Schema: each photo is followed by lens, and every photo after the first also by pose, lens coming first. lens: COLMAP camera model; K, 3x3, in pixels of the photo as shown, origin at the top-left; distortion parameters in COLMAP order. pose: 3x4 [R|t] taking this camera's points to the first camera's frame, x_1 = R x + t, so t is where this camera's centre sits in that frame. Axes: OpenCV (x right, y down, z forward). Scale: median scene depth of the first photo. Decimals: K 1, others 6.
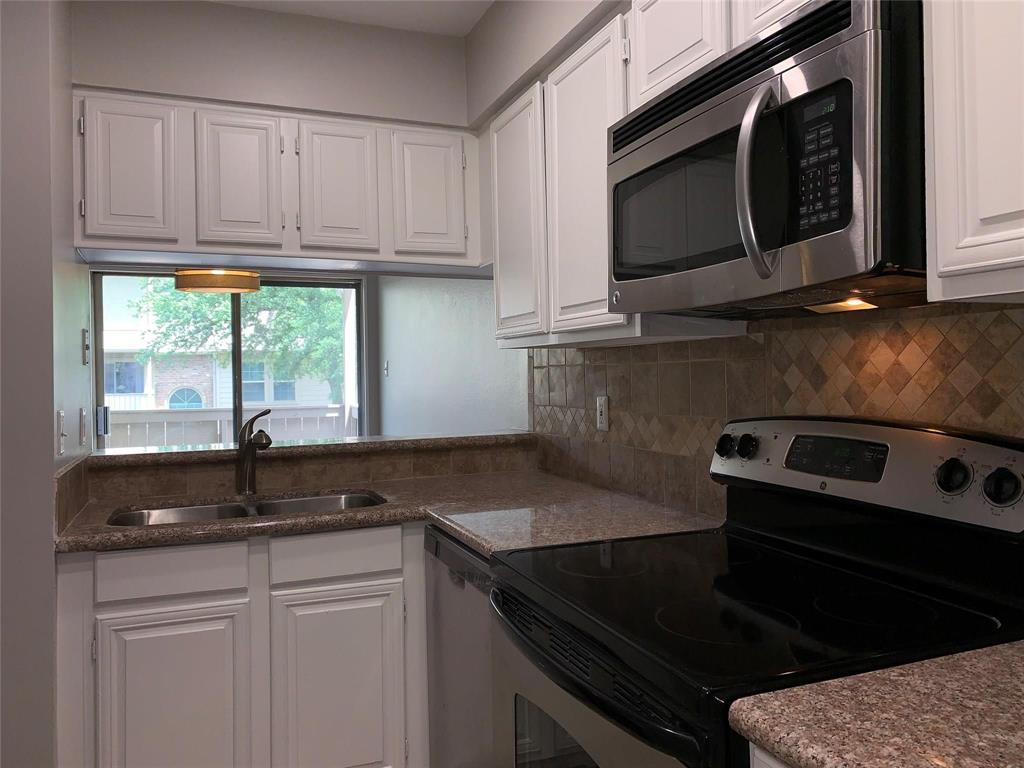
lens RADIAL K [[782.4, 0, 516.2], [0, 782.4, 379.9], [0, 0, 1]] dist [0.055567, -0.066983]
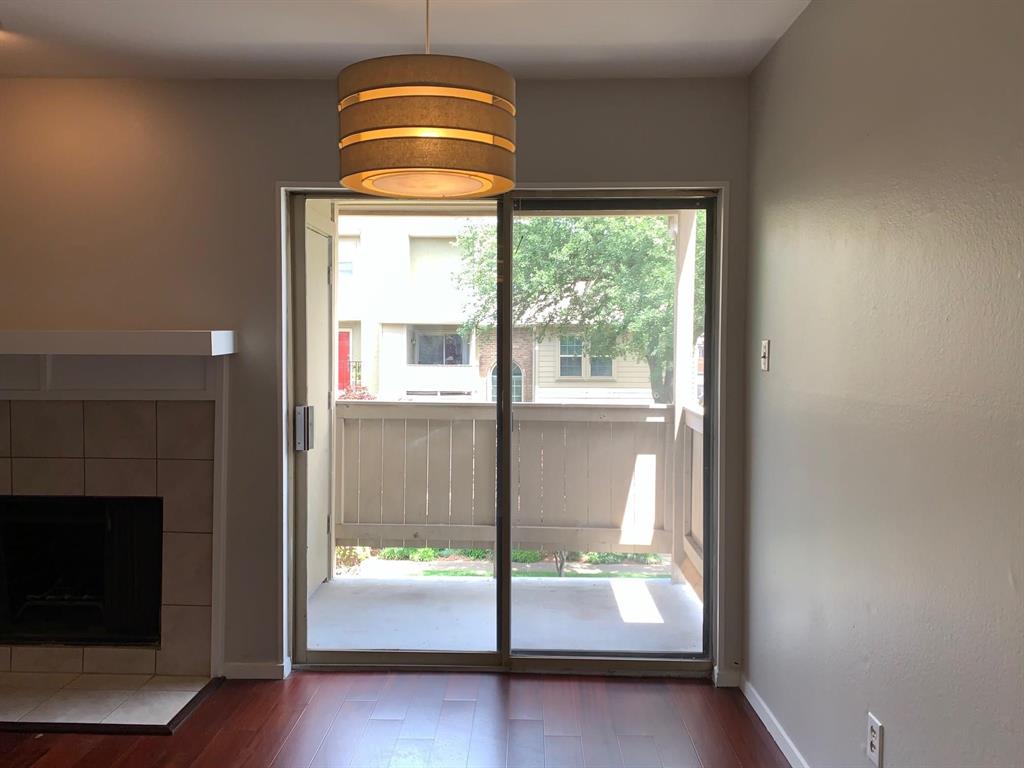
lens RADIAL K [[782.4, 0, 503.9], [0, 782.4, 377.1], [0, 0, 1]] dist [0.055567, -0.066983]
pose [[0.915316, 0.034347, -0.401269, -0.315543], [-0.022974, 0.999187, 0.033122, -0.036056], [0.402080, -0.021099, 0.915361, 1.244266]]
